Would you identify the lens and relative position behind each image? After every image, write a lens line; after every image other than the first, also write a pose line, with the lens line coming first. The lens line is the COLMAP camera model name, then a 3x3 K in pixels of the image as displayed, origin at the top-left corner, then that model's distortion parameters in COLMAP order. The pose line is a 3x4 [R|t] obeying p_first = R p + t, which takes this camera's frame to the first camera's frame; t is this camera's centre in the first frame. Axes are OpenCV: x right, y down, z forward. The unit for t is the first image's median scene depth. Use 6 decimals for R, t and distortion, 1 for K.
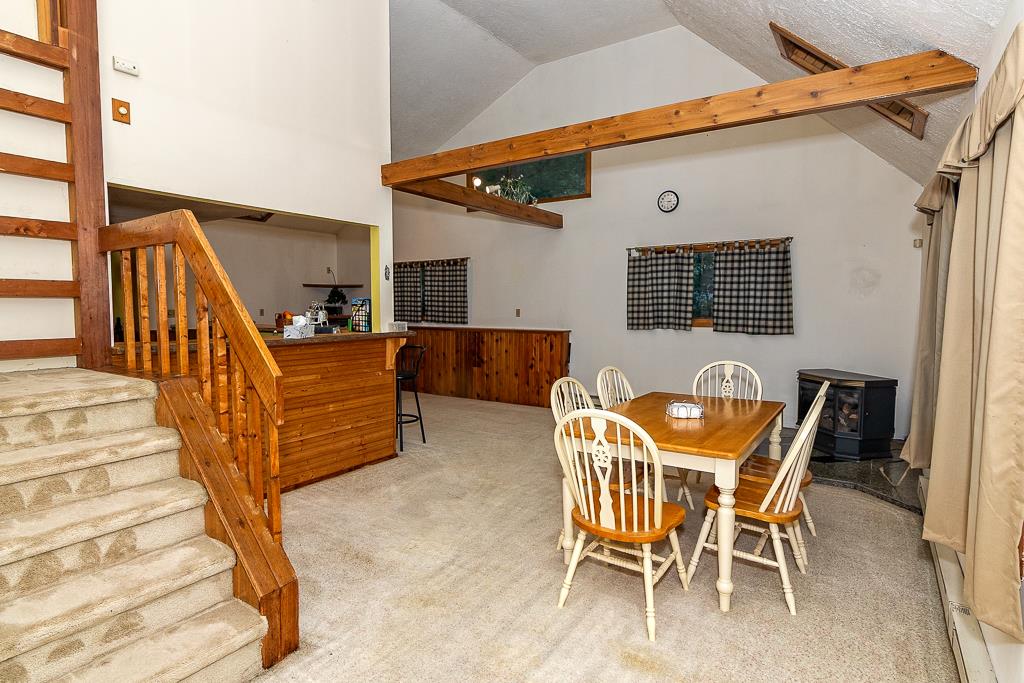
lens RADIAL K [[538.5, 0, 510.5], [0, 538.5, 338.8], [0, 0, 1]] dist [0.000767, 0.000941]
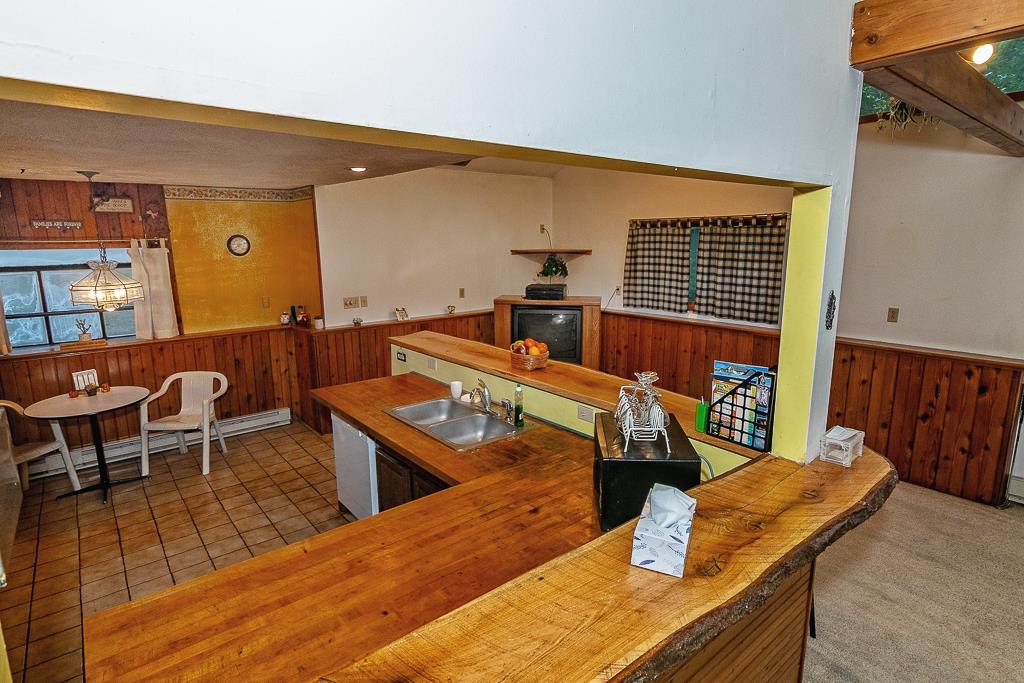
lens RADIAL K [[538.5, 0, 510.5], [0, 538.5, 338.8], [0, 0, 1]] dist [0.000767, 0.000941]
pose [[0.956019, 0.048236, -0.289311, -0.188688], [-0.012004, 0.991993, 0.125725, -0.082945], [0.293059, -0.116722, 0.948943, 0.322782]]
